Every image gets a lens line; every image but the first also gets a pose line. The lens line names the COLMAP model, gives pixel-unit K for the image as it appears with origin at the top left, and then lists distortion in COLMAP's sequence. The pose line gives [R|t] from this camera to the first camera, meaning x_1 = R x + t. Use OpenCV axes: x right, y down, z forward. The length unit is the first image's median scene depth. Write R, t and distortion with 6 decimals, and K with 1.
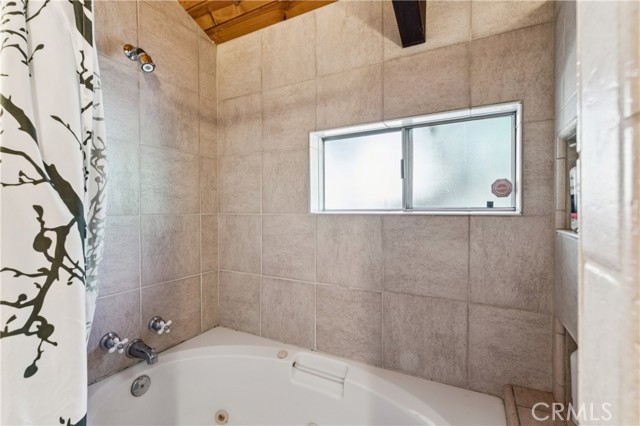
lens RADIAL K [[293.5, 0, 326.6], [0, 293.5, 213.4], [0, 0, 1]] dist [-0.004642, 0.001700]
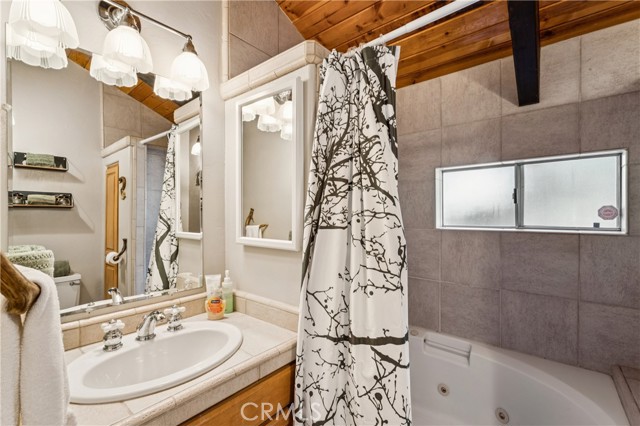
lens RADIAL K [[293.5, 0, 314.0], [0, 293.5, 213.9], [0, 0, 1]] dist [-0.004642, 0.001700]
pose [[0.979406, 0.003855, -0.201864, -0.381700], [-0.005963, 0.999934, -0.009839, -0.058737], [0.201813, 0.010840, 0.979364, -0.485273]]
